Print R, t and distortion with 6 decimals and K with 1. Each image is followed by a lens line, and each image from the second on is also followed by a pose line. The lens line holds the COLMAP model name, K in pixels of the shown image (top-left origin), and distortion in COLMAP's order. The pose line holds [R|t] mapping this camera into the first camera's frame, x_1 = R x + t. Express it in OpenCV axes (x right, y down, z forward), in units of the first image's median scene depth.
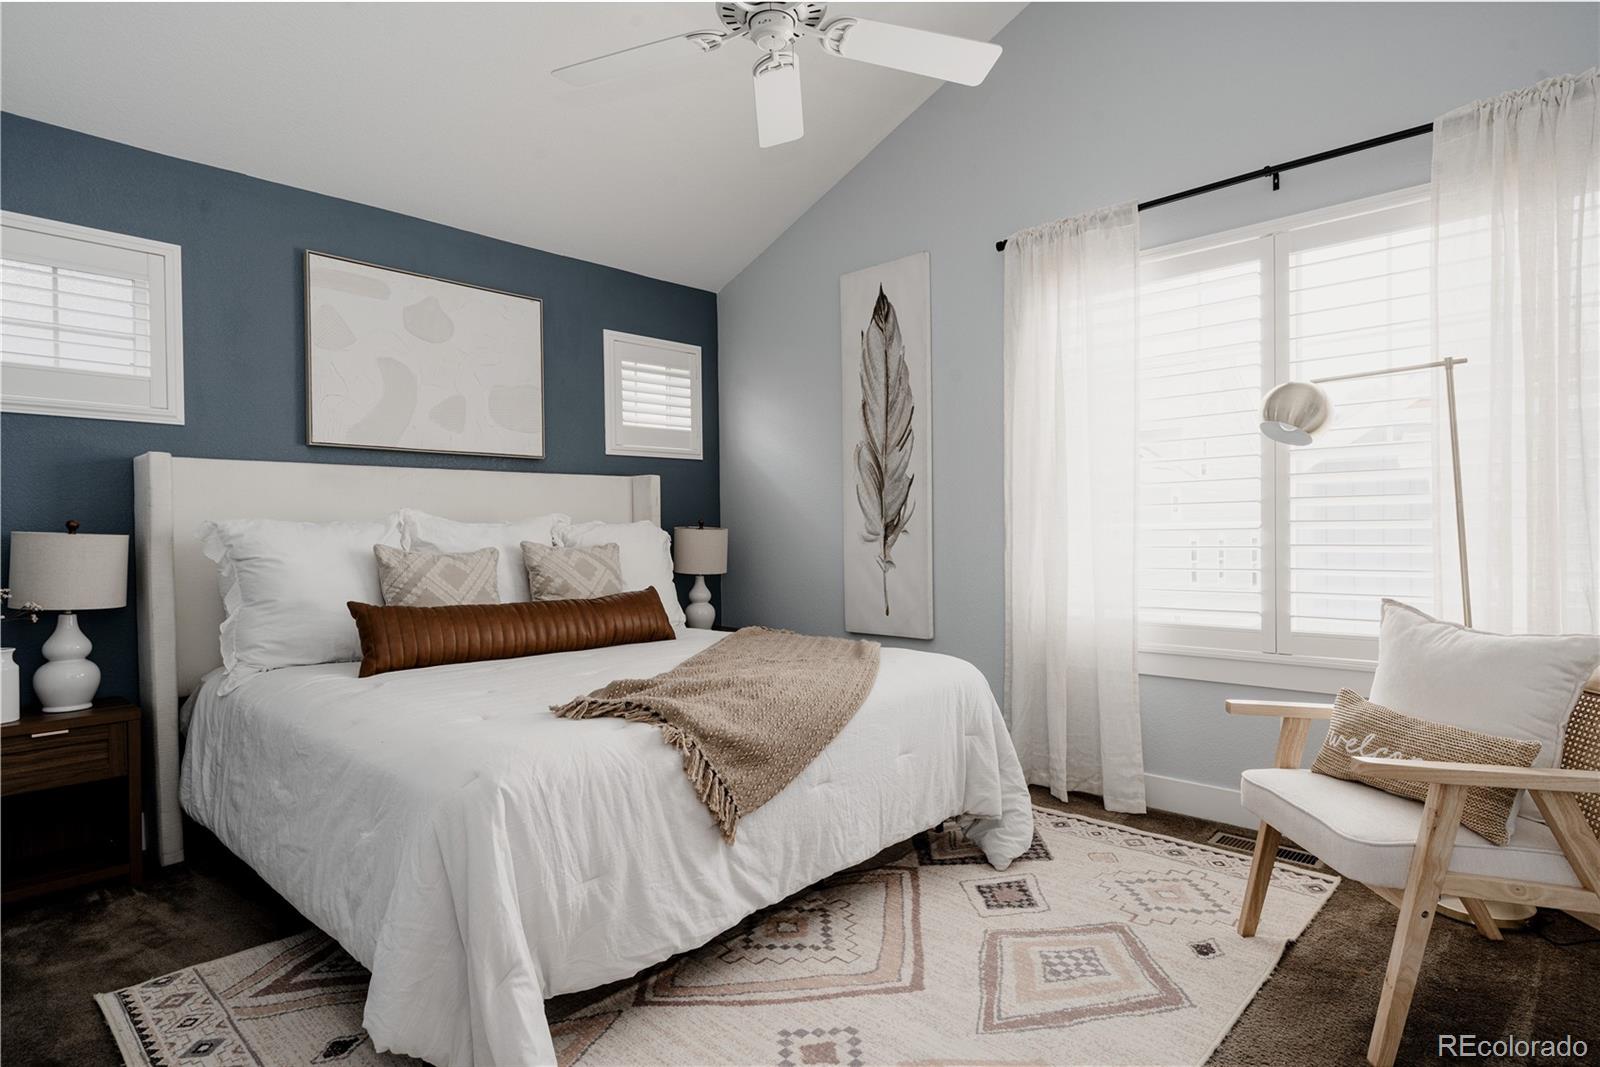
lens RADIAL K [[875.7, 0, 775.0], [0, 875.7, 552.6], [0, 0, 1]] dist [0.007773, -0.004267]
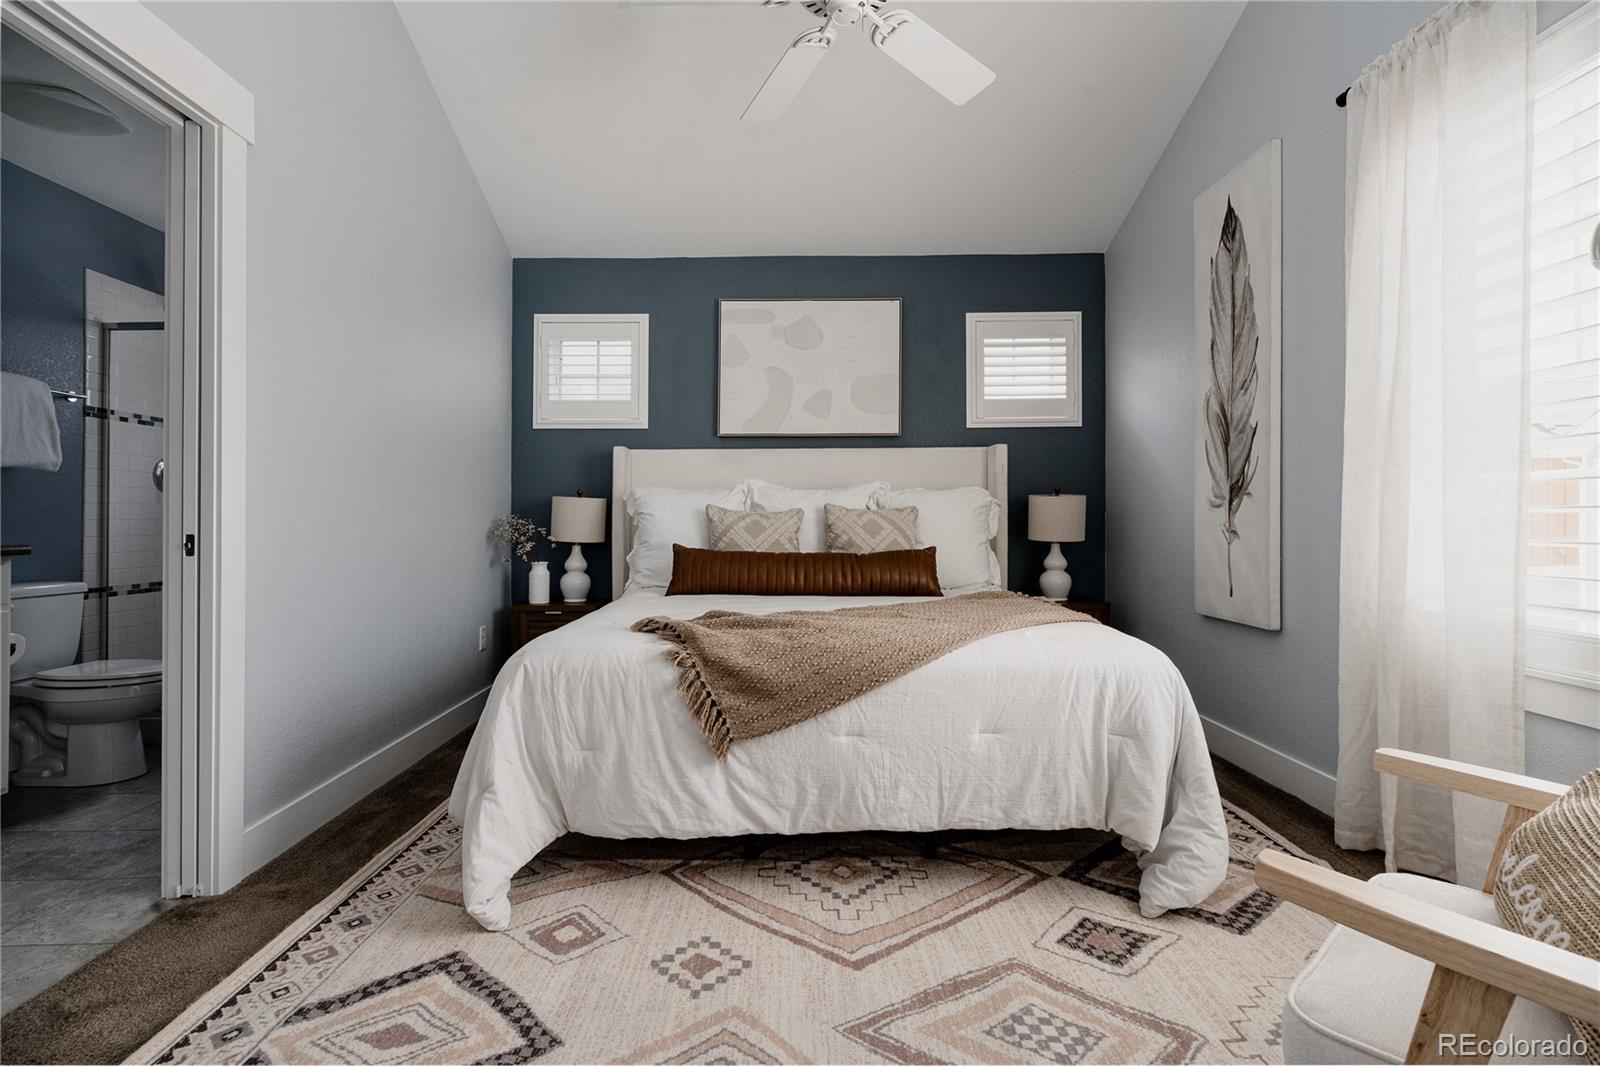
lens RADIAL K [[764.0, 0, 775.0], [0, 764.0, 522.6], [0, 0, 1]] dist [-0.001063, 0.001205]
pose [[0.671383, 0.013823, -0.740982, 0.529512], [-0.024986, 0.999680, -0.003989, 0.022622], [0.740689, 0.021192, 0.671514, 0.288574]]
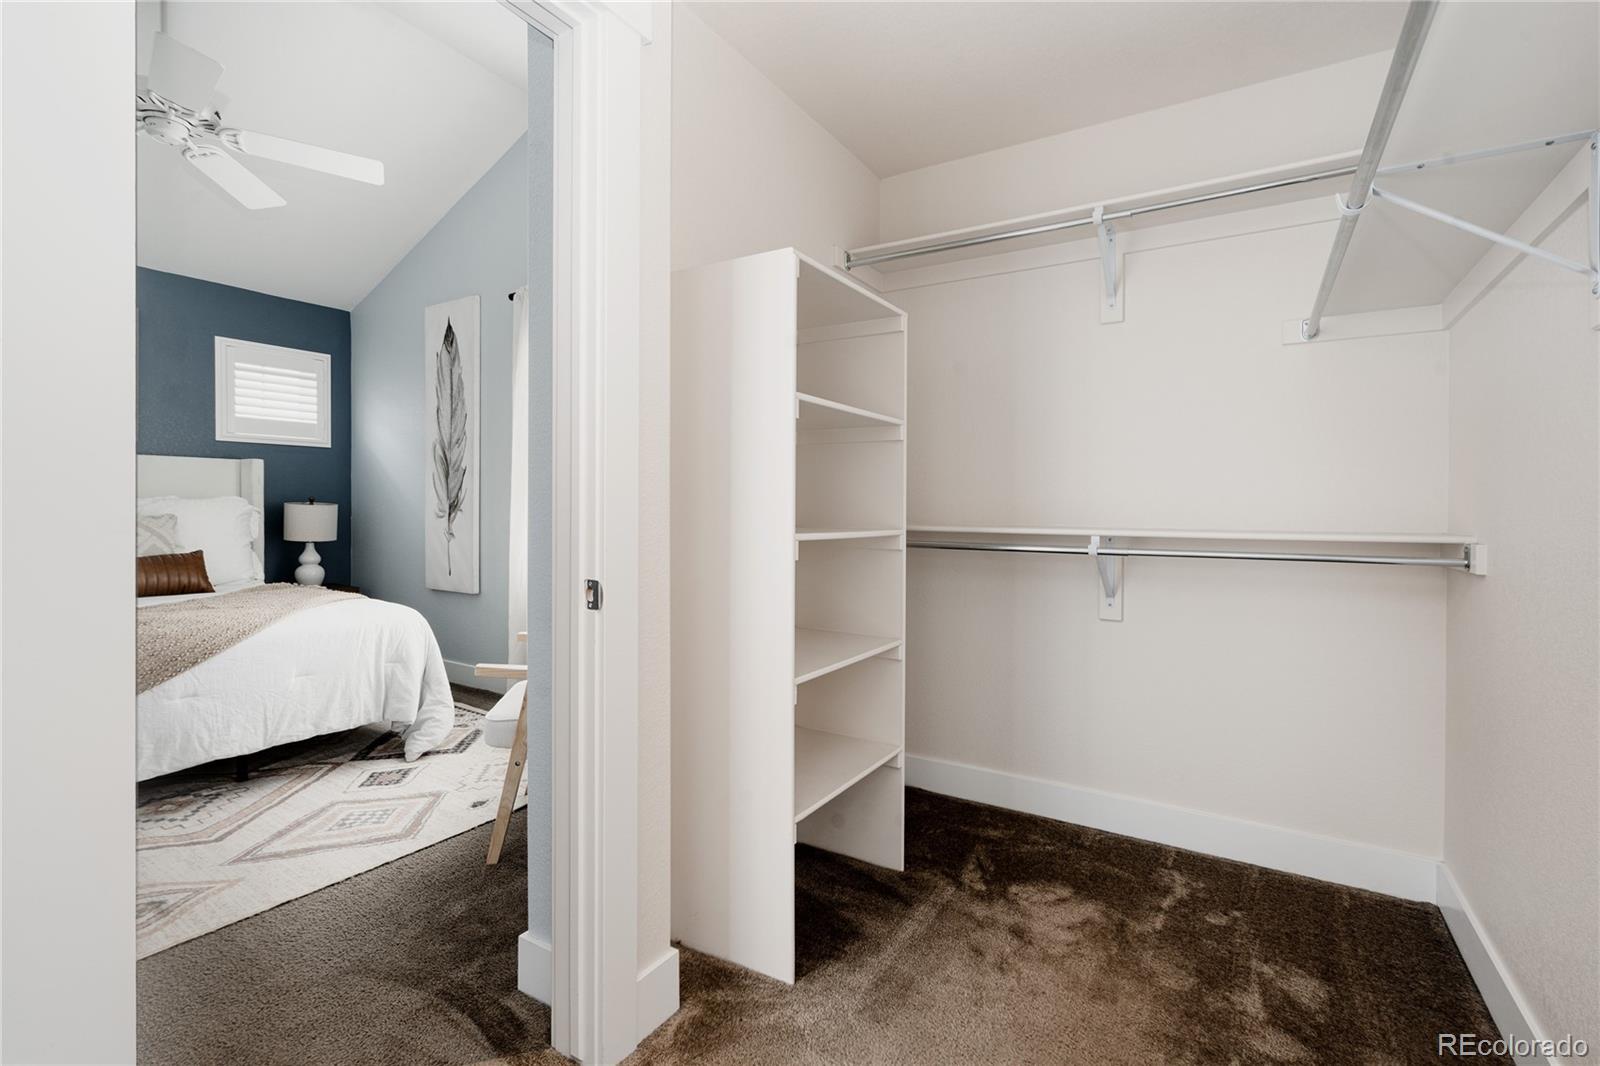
lens RADIAL K [[751.8, 0, 837.6], [0, 751.8, 523.6], [0, 0, 1]] dist [-0.000502, 0.002168]
pose [[0.979499, 0.019822, 0.200473, 0.659355], [-0.018736, 0.999798, -0.007314, -0.009560], [-0.200578, 0.003408, 0.979672, -0.271012]]
